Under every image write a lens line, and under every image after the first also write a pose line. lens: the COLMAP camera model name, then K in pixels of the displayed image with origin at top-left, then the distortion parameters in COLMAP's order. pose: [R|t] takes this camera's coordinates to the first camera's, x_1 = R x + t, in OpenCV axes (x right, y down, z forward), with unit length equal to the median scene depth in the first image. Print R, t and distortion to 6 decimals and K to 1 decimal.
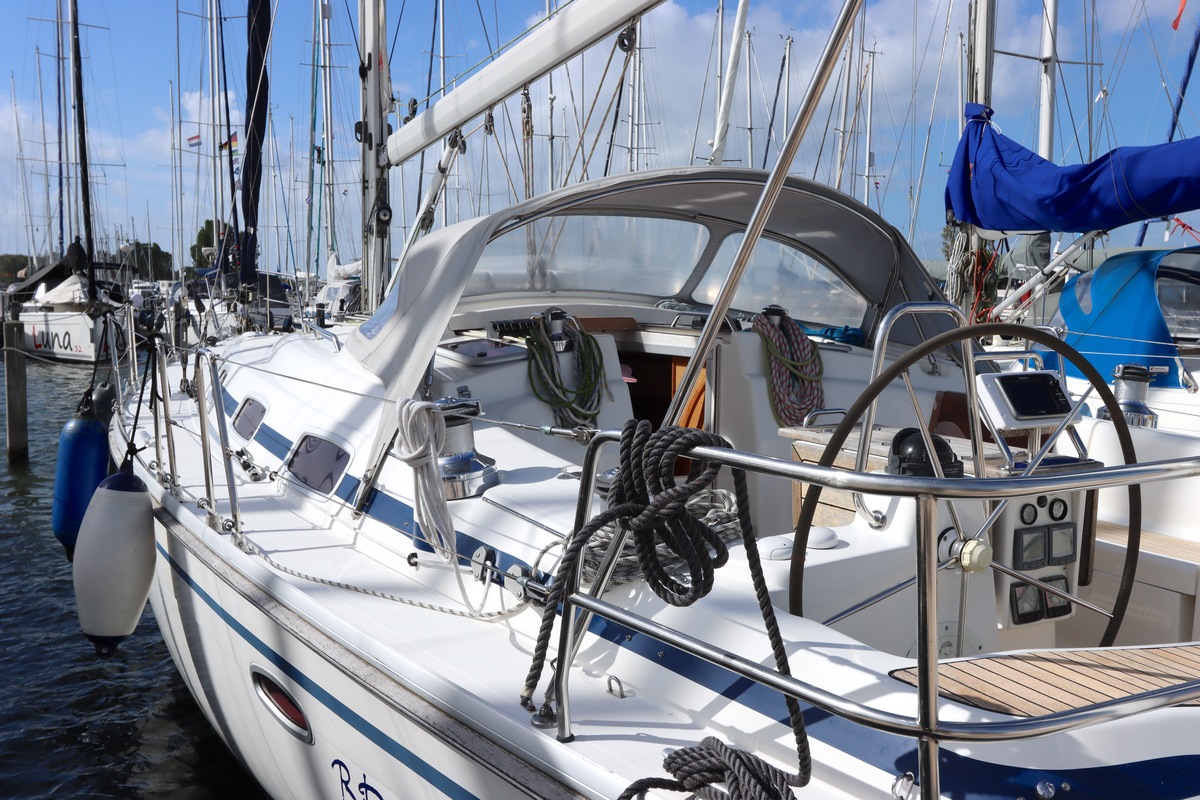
lens RADIAL K [[1146.5, 0, 588.3], [0, 1146.5, 391.1], [0, 0, 1]] dist [0.003143, 0.000000]
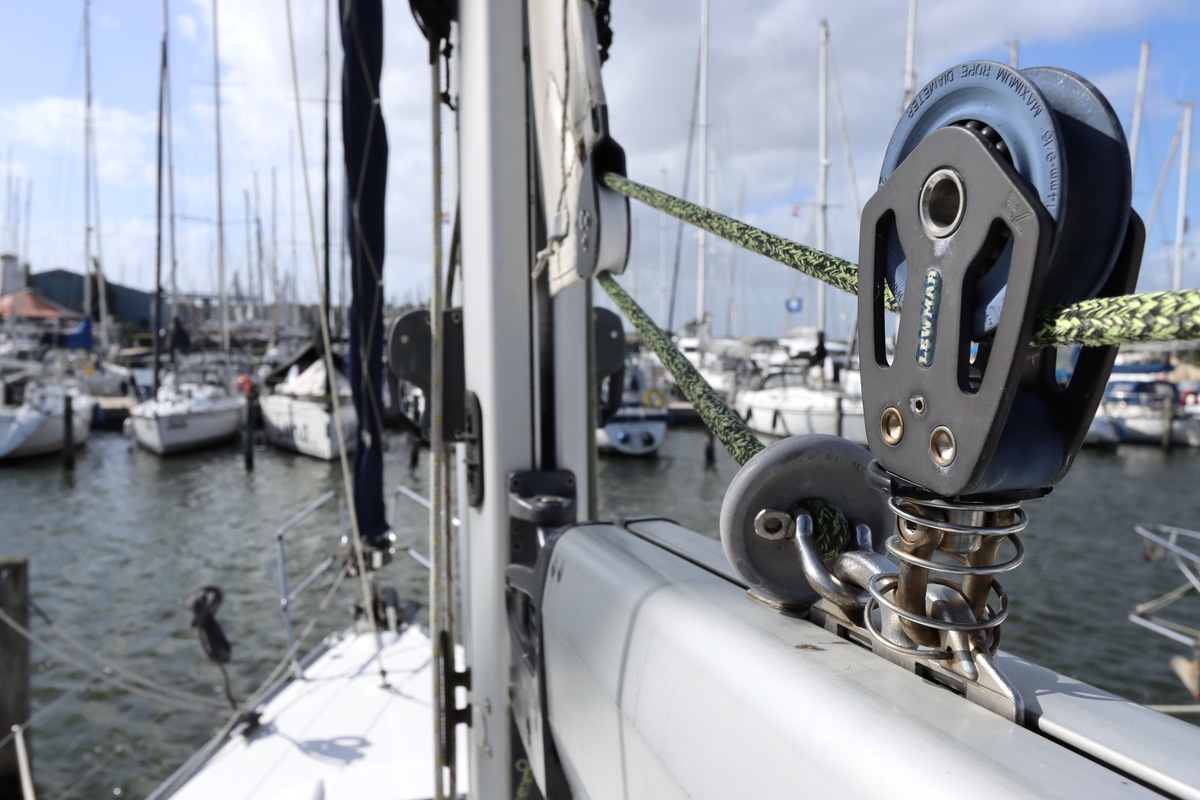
lens RADIAL K [[1017.5, 0, 611.6], [0, 1017.5, 391.6], [0, 0, 1]] dist [-0.017594, -0.016987]
pose [[0.979121, 0.016565, -0.202605, -0.171795], [-0.023515, 0.999213, -0.031942, -0.245905], [0.201916, 0.036039, 0.978740, 0.997821]]
